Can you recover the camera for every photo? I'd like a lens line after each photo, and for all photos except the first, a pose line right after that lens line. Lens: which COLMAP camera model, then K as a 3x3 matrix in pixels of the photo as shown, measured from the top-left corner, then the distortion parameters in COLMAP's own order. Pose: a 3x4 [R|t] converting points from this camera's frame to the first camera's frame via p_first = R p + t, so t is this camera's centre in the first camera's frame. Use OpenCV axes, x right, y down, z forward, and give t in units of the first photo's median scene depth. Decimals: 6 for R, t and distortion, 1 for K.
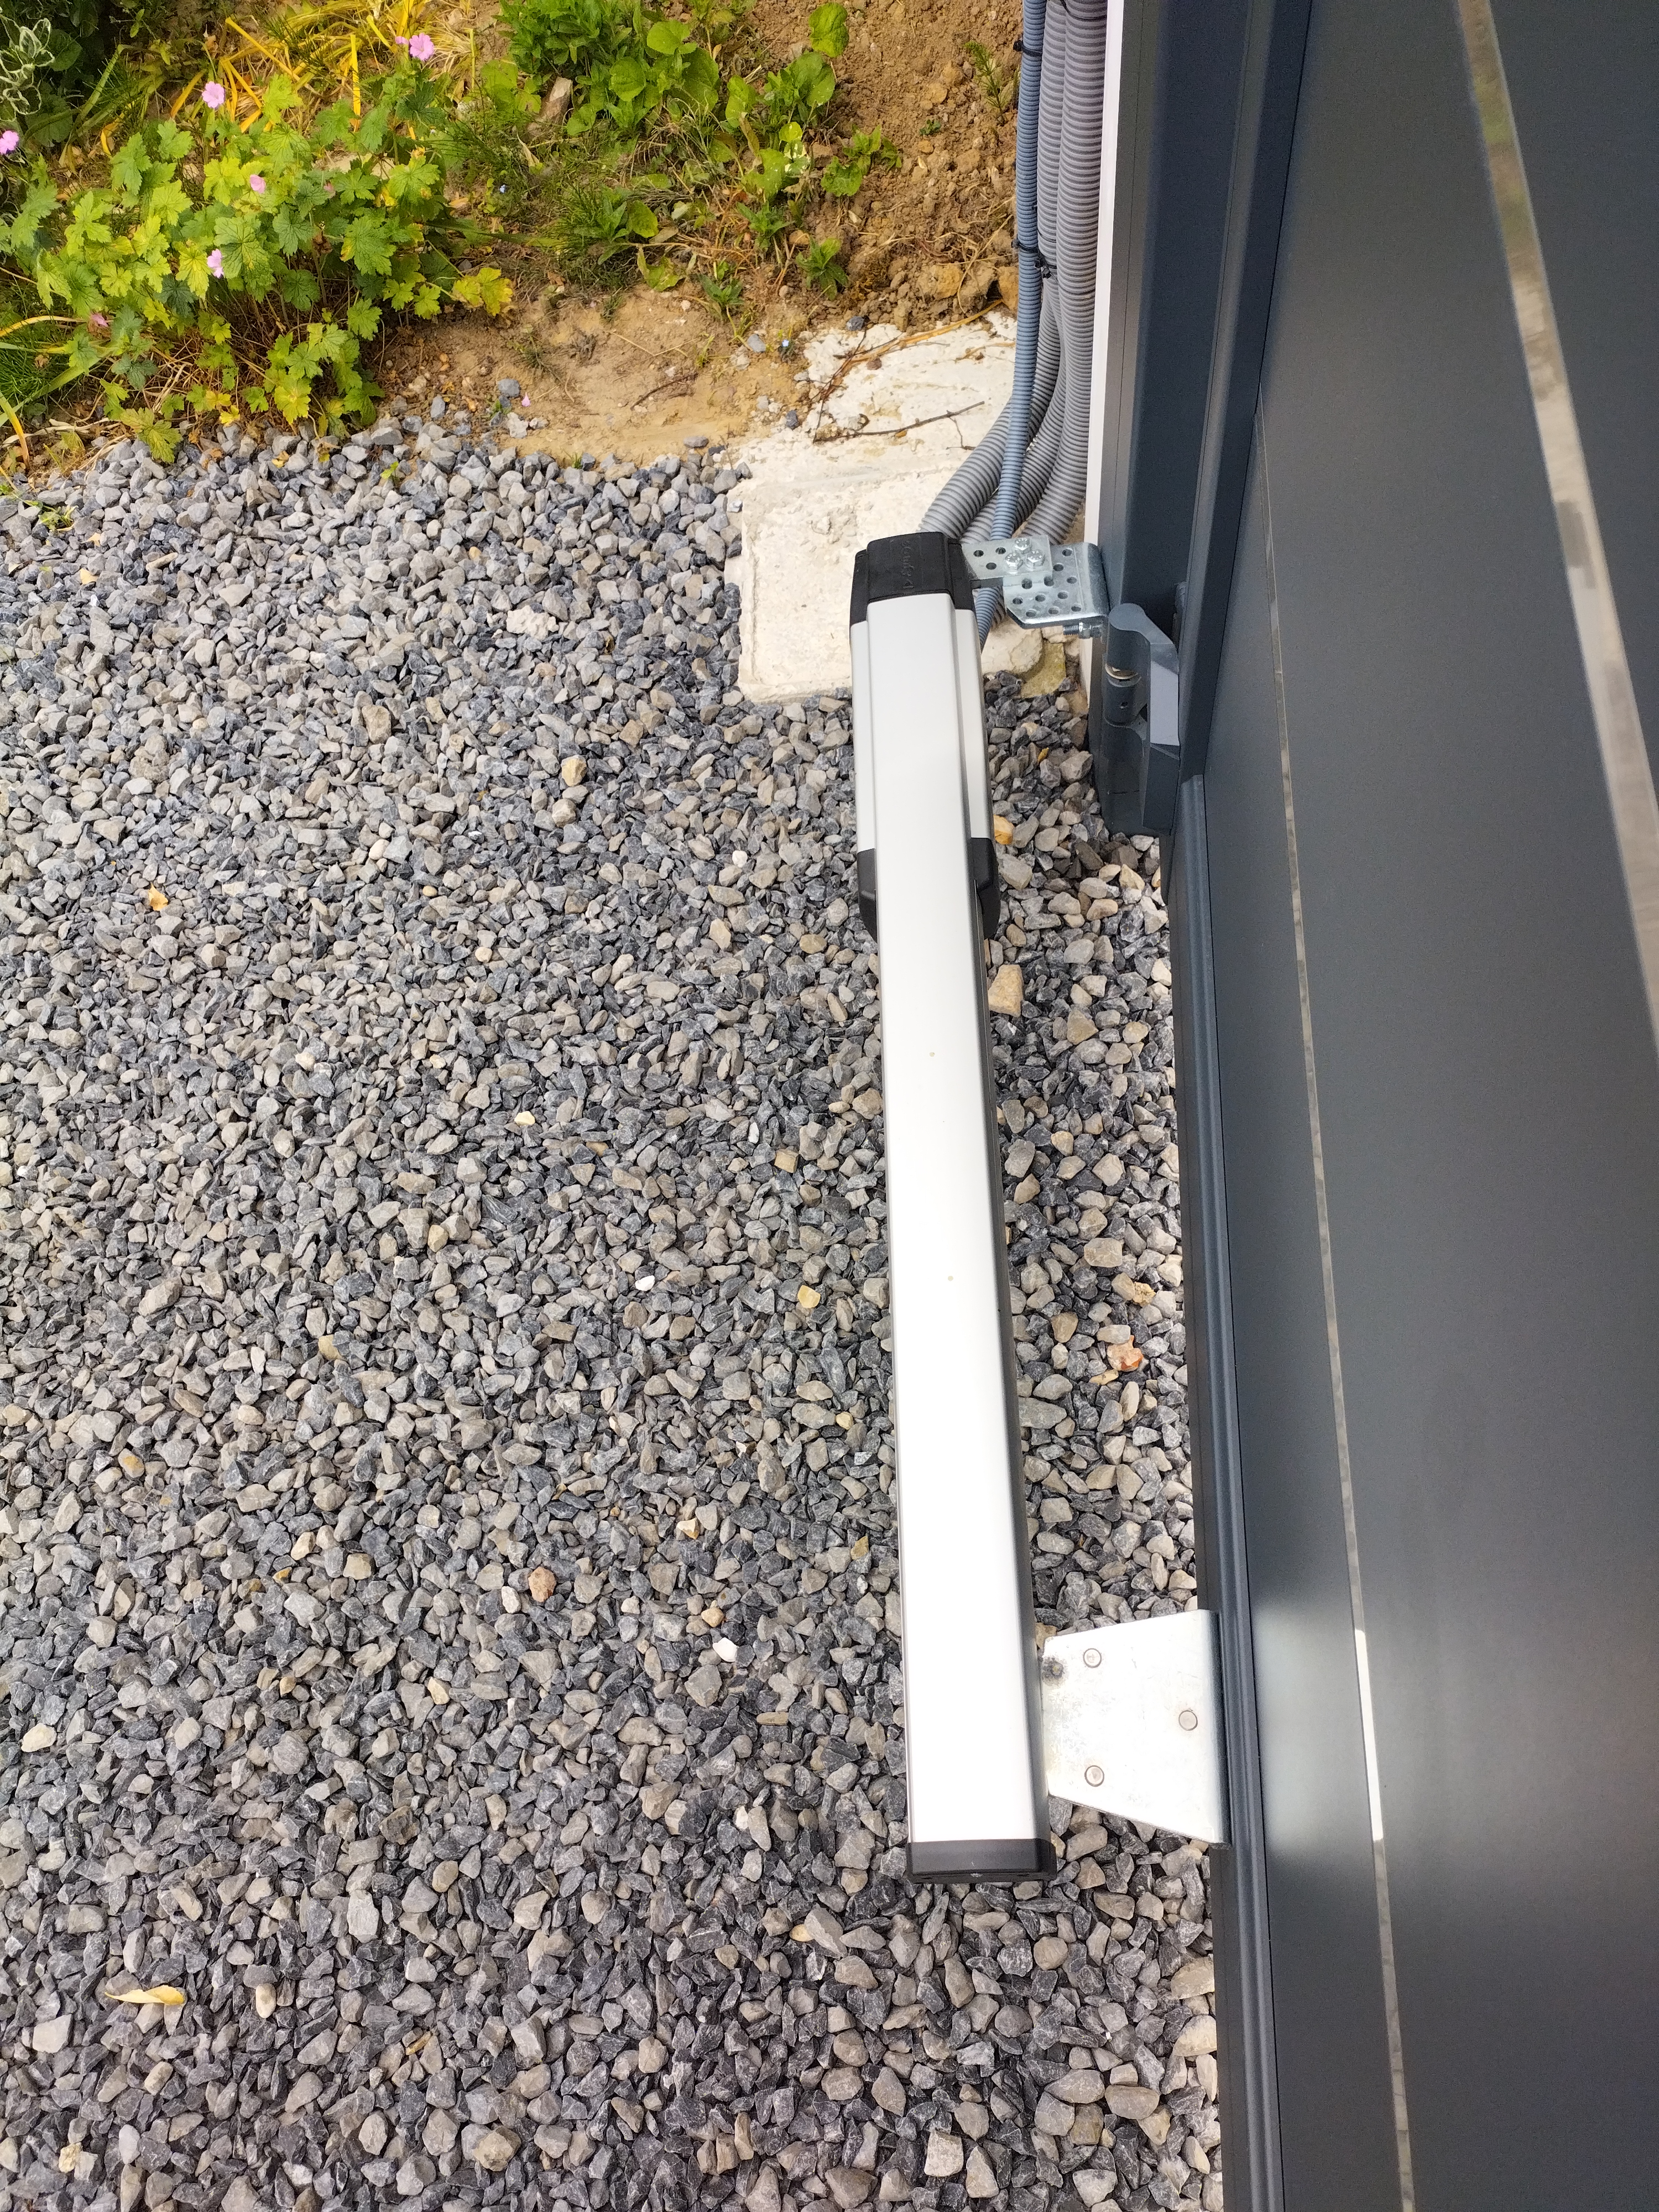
lens RADIAL K [[1551.4, 0, 829.5], [0, 1551.4, 1106.0], [0, 0, 1]] dist [0.006255, -0.003751]
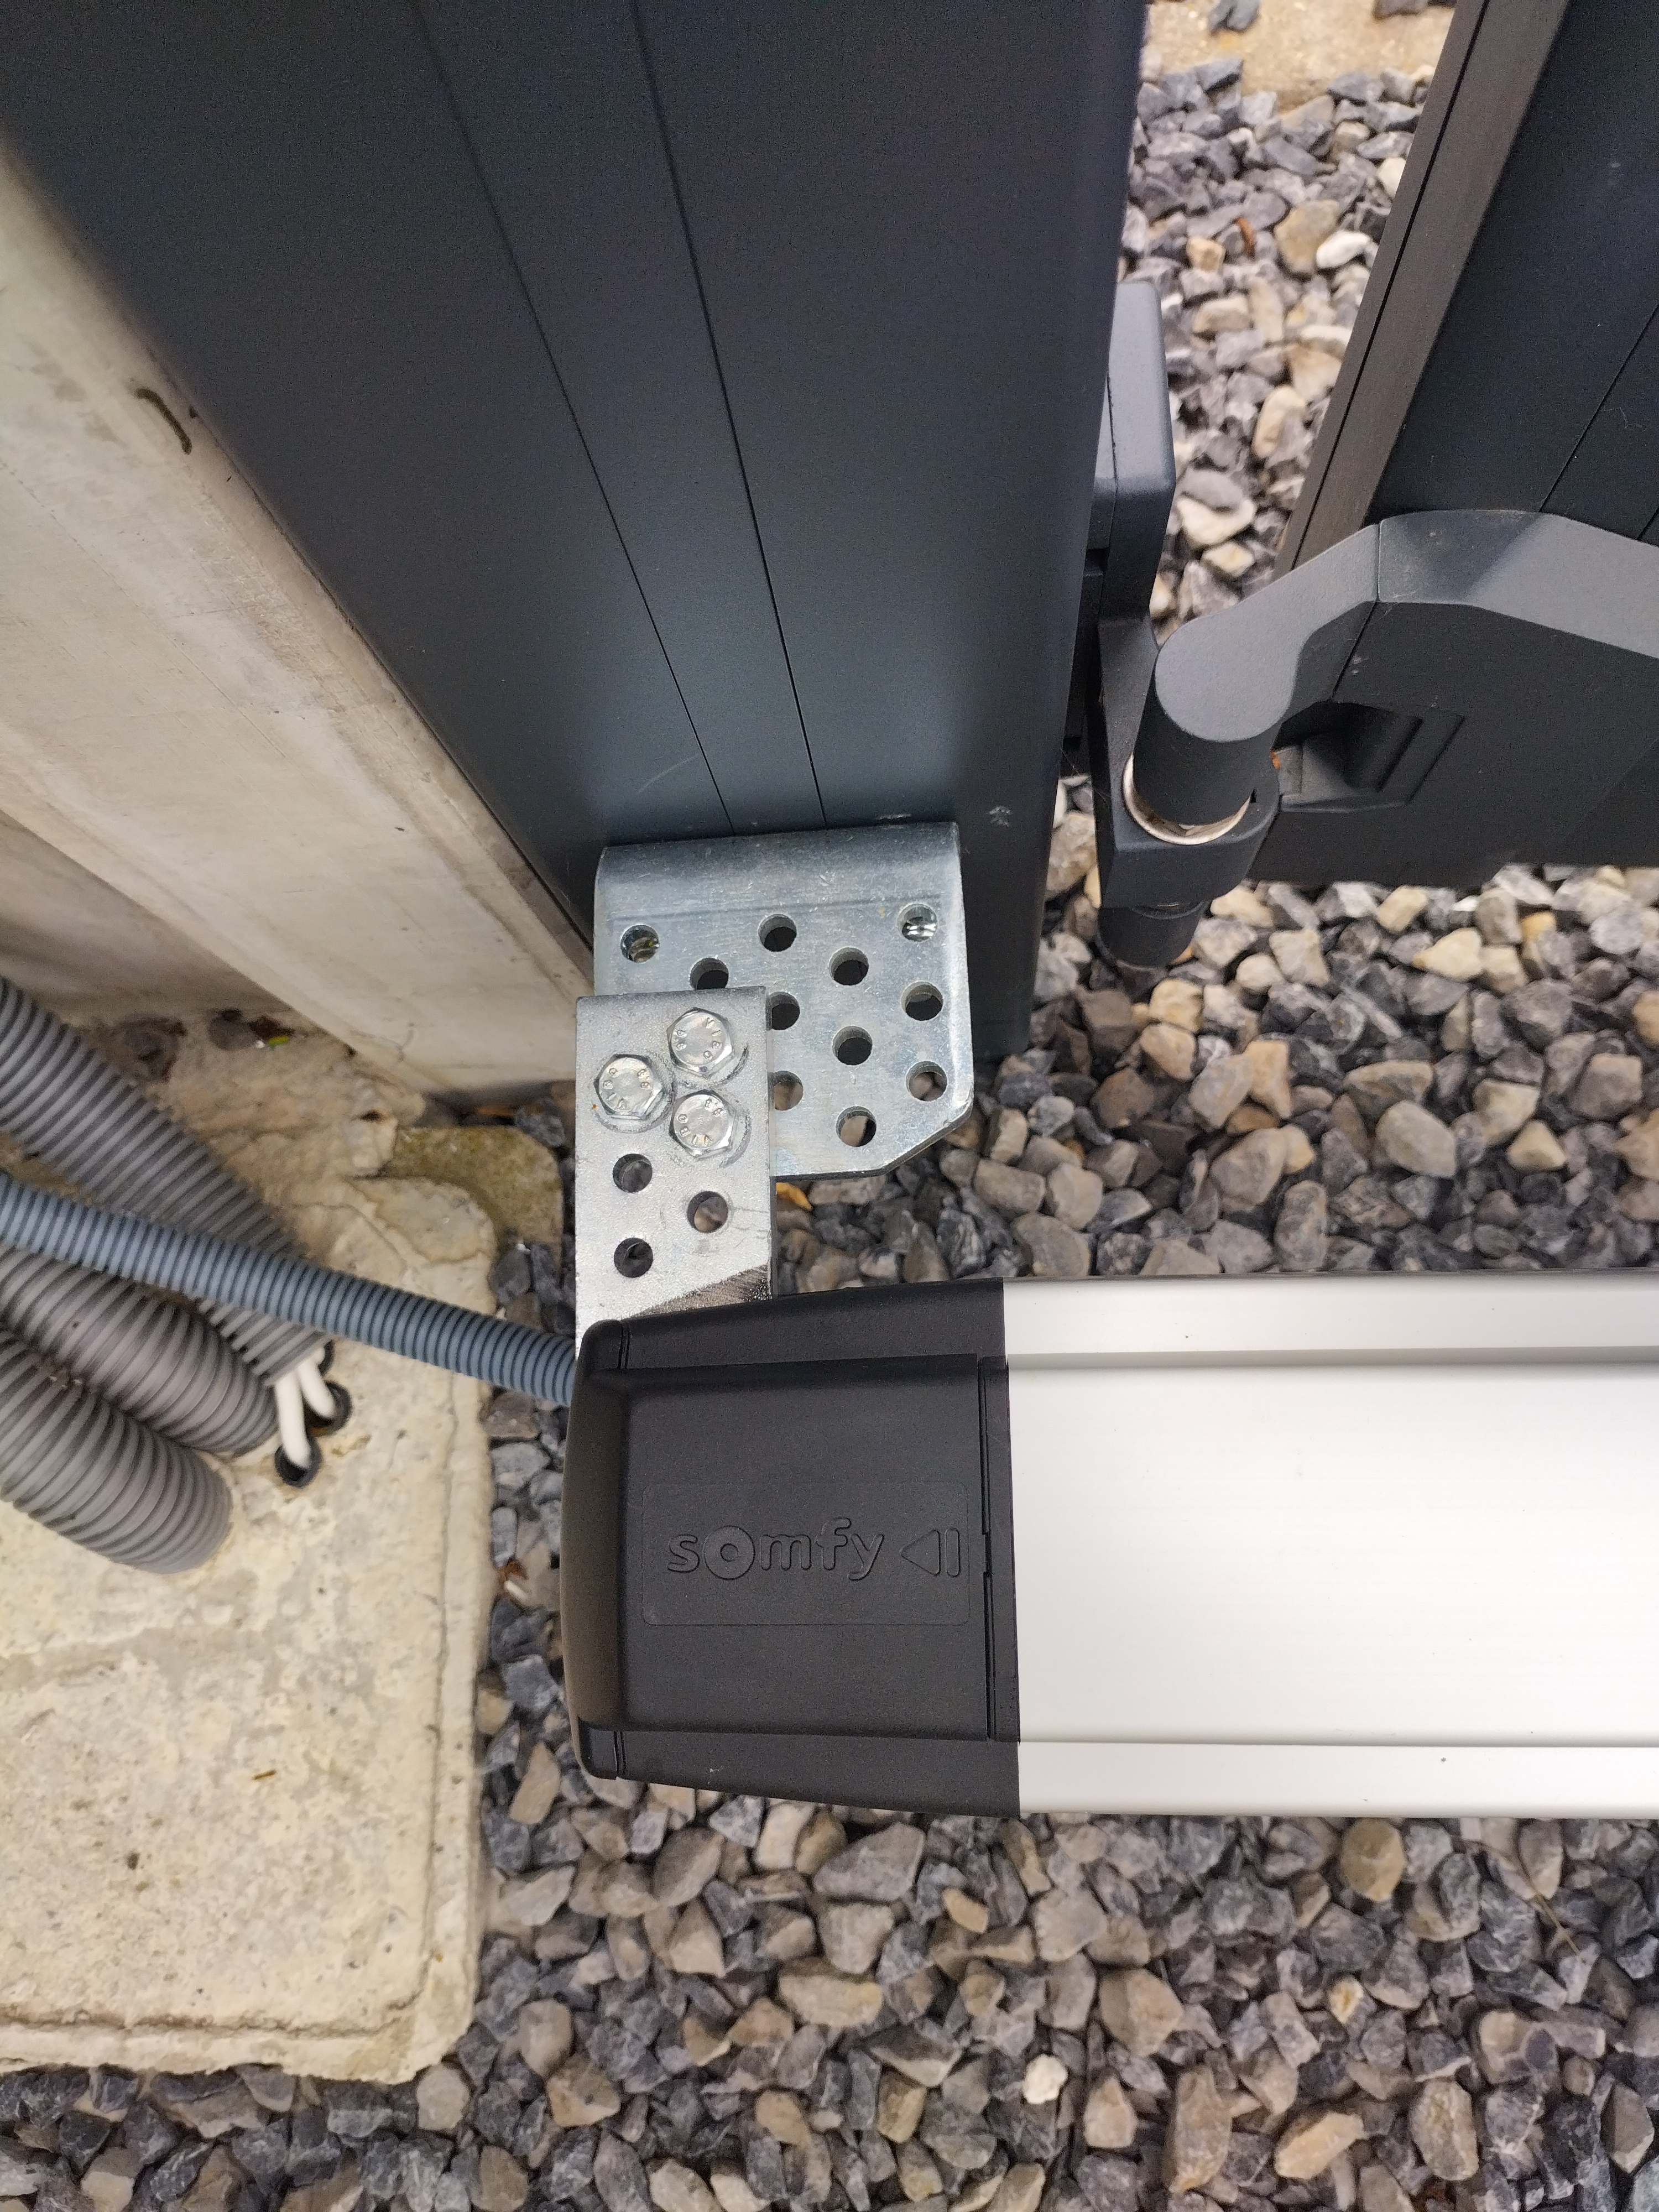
lens RADIAL K [[1551.4, 0, 829.5], [0, 1551.4, 1106.0], [0, 0, 1]] dist [0.006255, -0.003751]
pose [[0.017765, -0.938745, 0.344155, 0.026552], [0.920516, 0.149723, 0.360880, -0.358830], [-0.390302, 0.310389, 0.866789, 0.641832]]
